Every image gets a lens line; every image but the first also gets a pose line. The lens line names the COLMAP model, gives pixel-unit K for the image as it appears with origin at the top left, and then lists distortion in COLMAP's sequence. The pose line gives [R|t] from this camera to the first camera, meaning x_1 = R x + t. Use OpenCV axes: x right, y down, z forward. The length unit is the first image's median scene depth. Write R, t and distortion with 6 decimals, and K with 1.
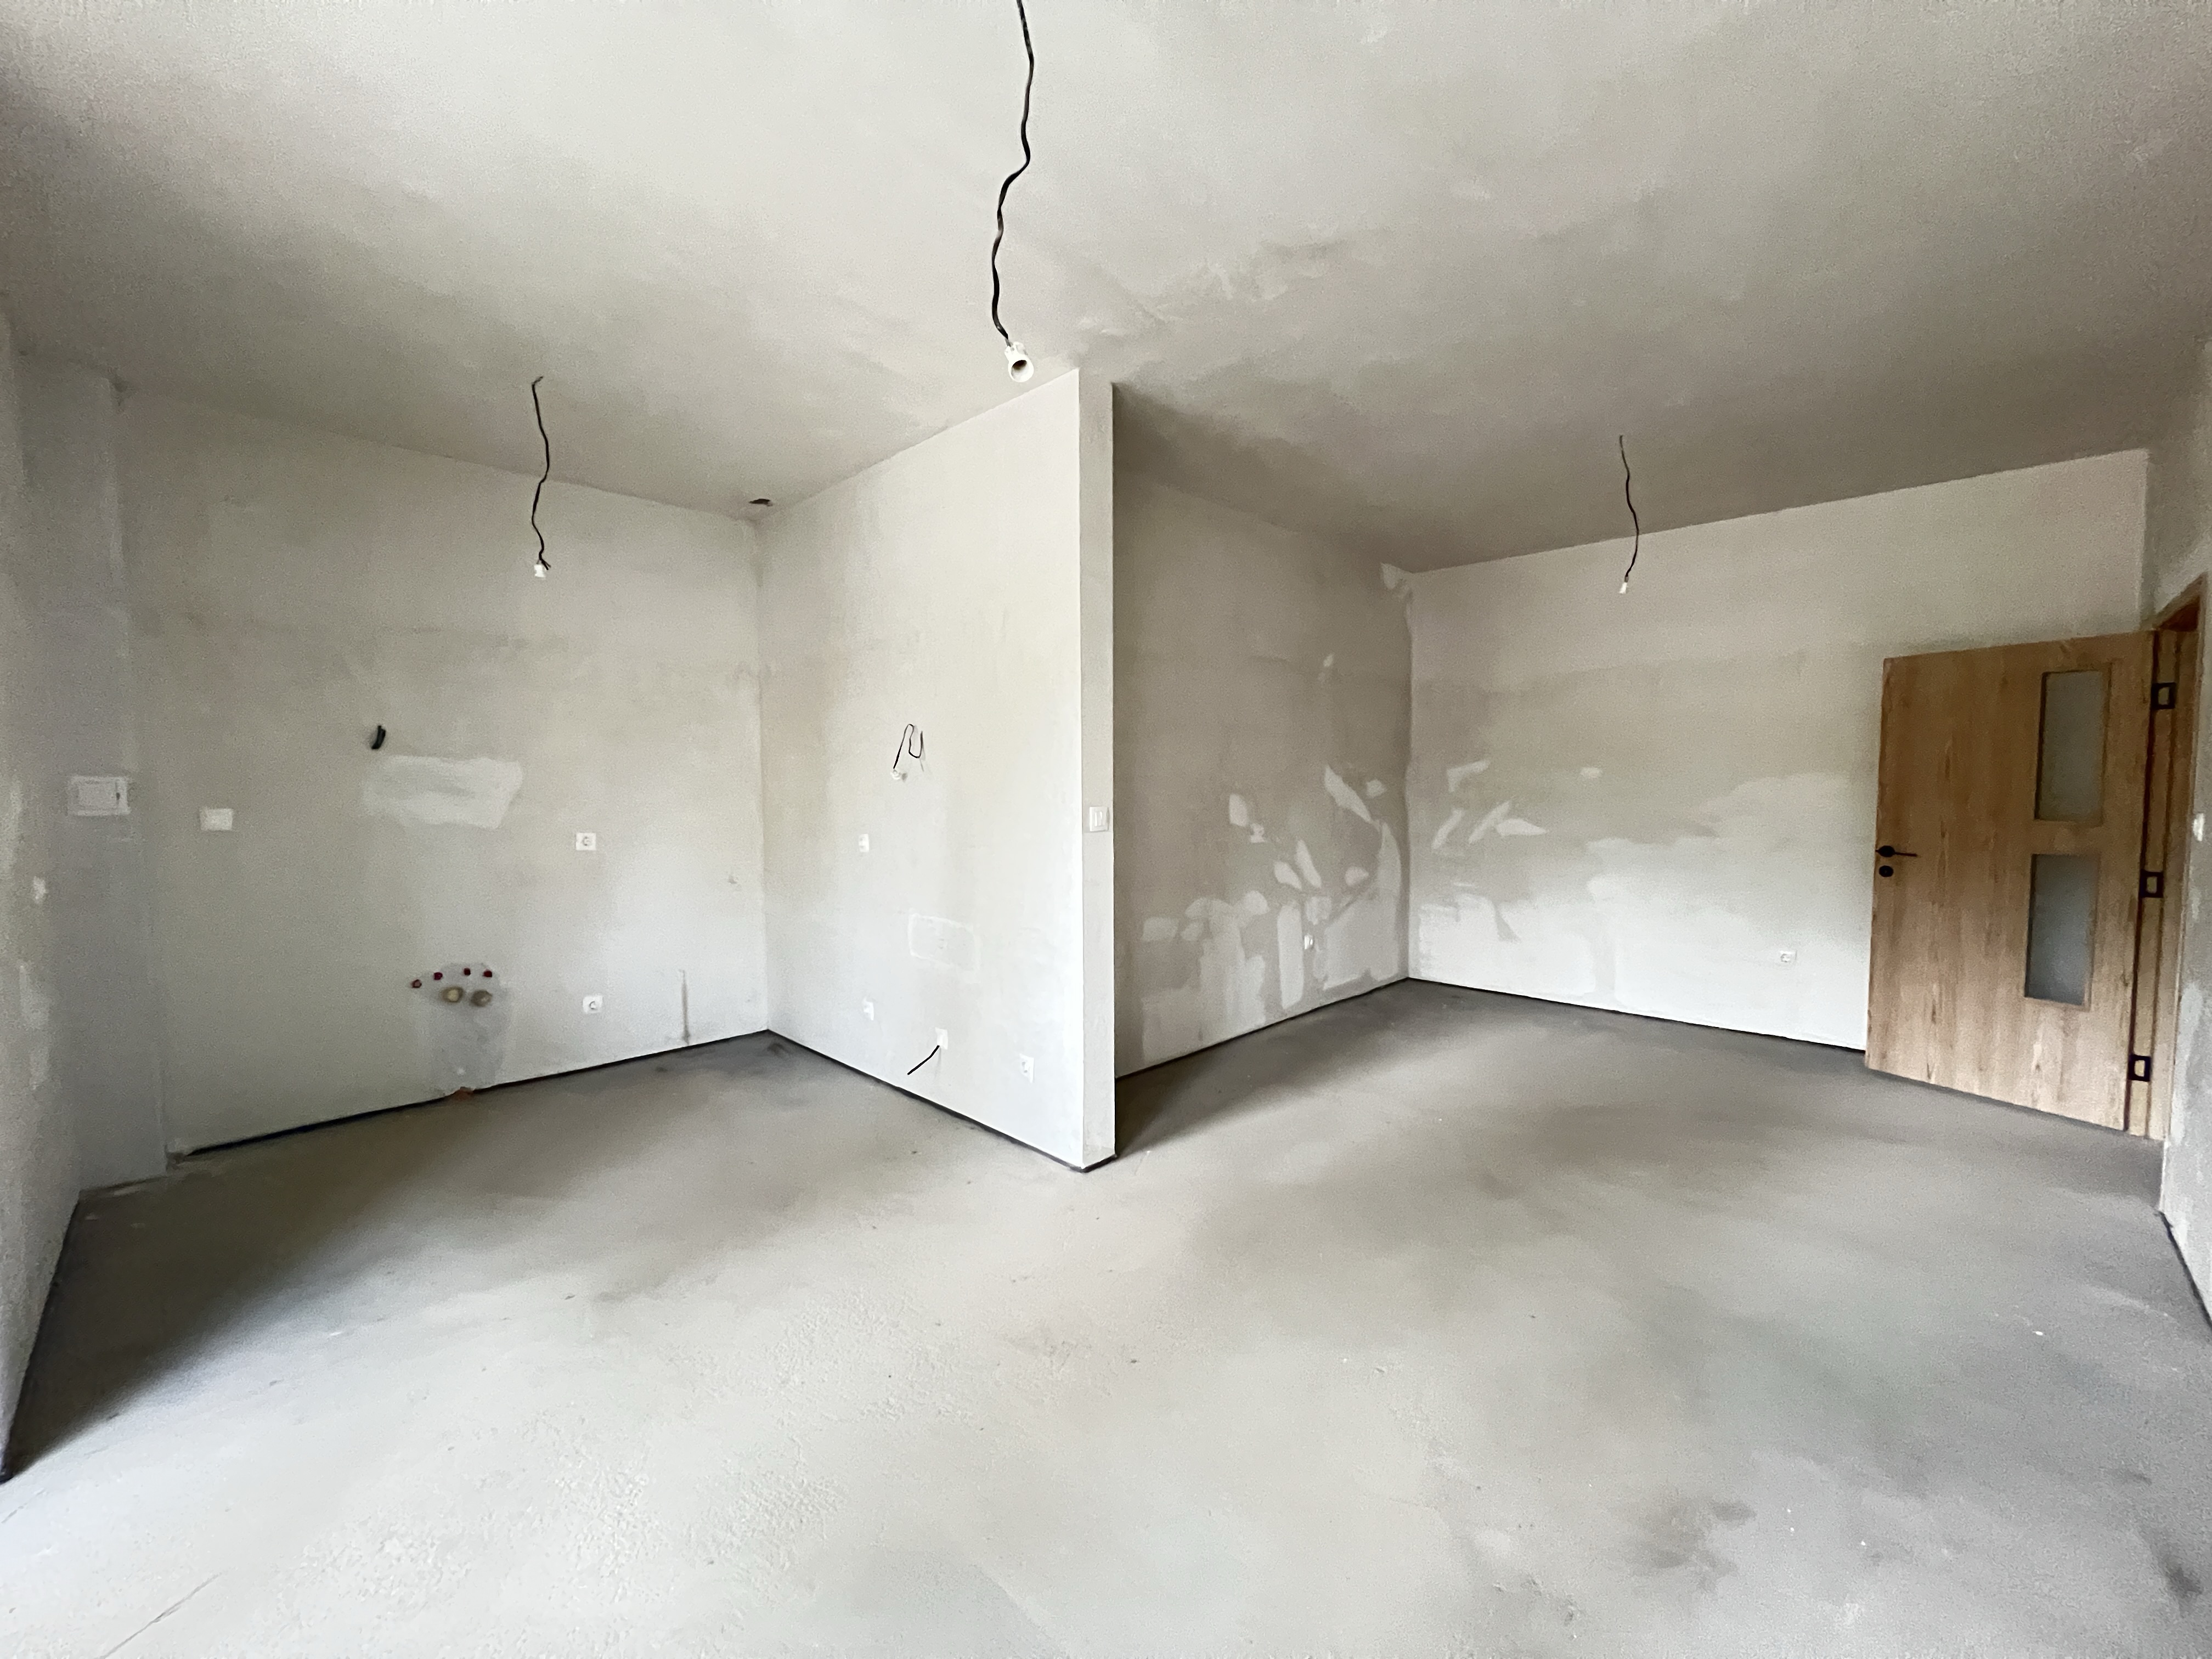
lens RADIAL K [[896.3, 0, 1106.0], [0, 896.3, 829.5], [0, 0, 1]] dist [-0.001084, -0.000229]
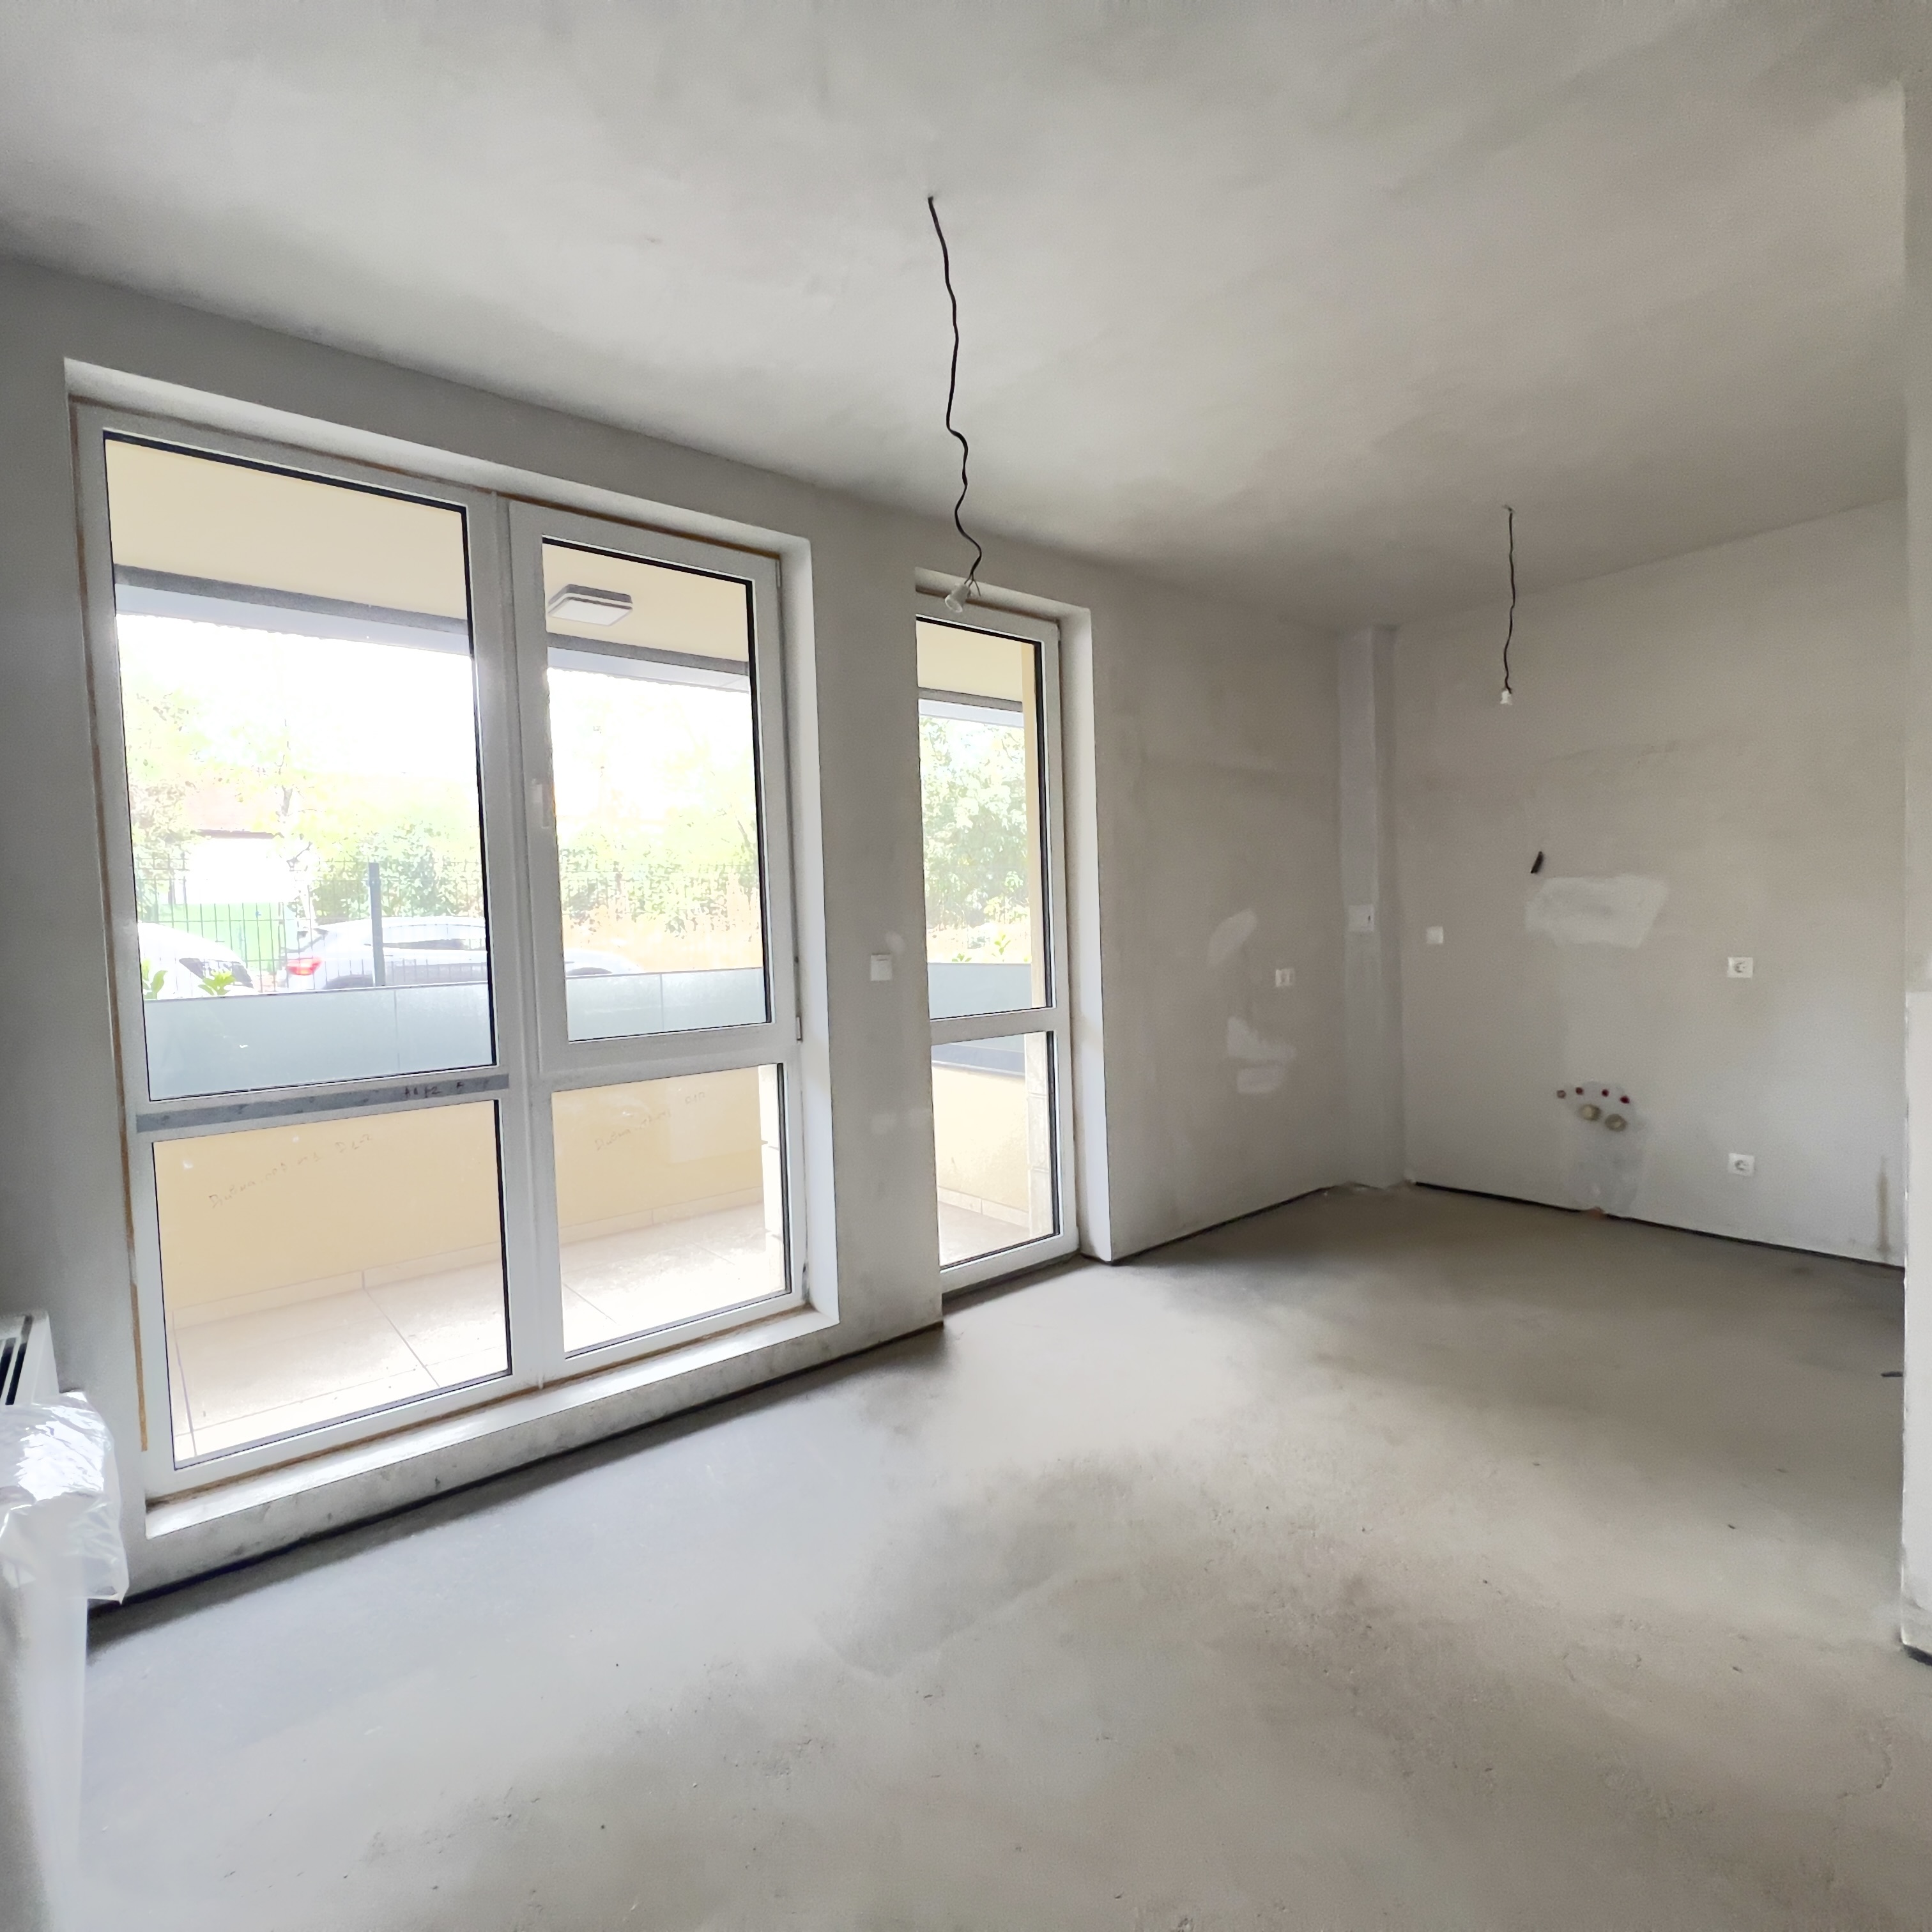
lens RADIAL K [[1010.7, 0, 966.0], [0, 1010.7, 966.0], [0, 0, 1]] dist [-0.003089, -0.002091]
pose [[-0.106204, 0.046144, -0.993273, 0.460228], [-0.019447, 0.998635, 0.048473, -0.021497], [0.994154, 0.024464, -0.105161, 0.408286]]
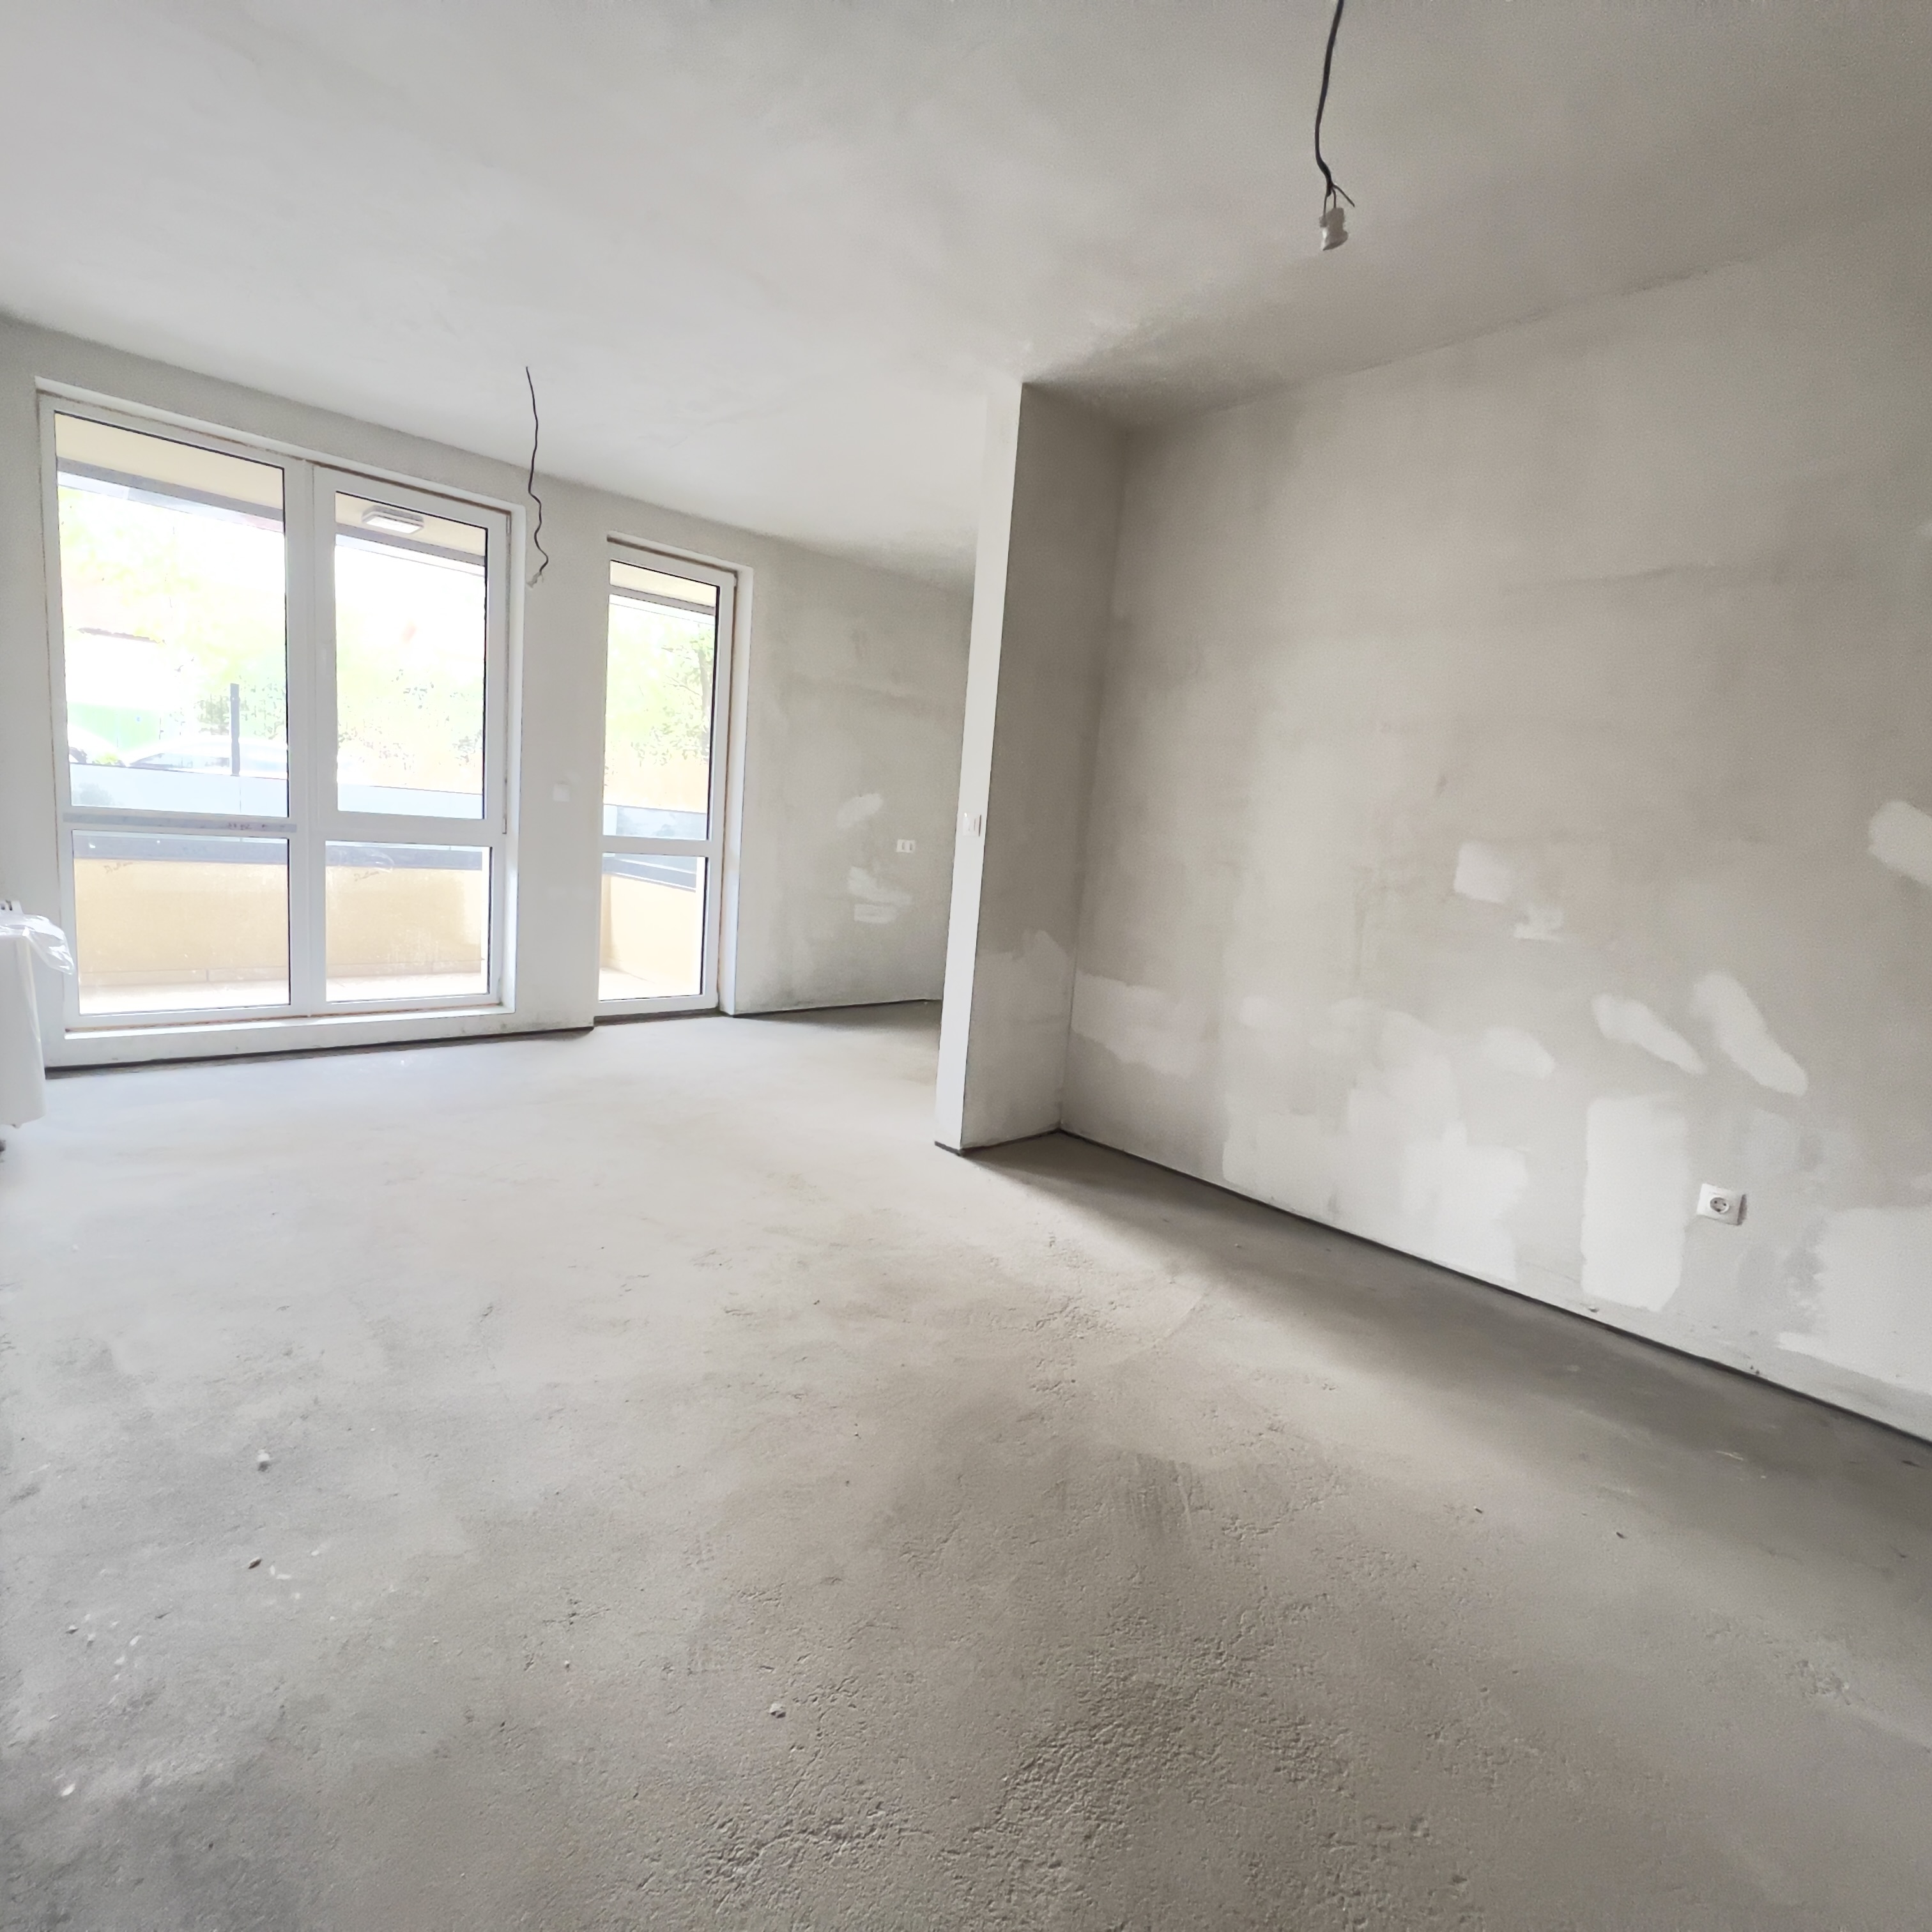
lens RADIAL K [[1010.7, 0, 966.0], [0, 1010.7, 966.0], [0, 0, 1]] dist [-0.003089, -0.002091]
pose [[-0.044265, 0.137724, -0.989481, 1.033948], [-0.133411, 0.980766, 0.142479, -0.013453], [0.990072, 0.138315, -0.025040, 0.920063]]
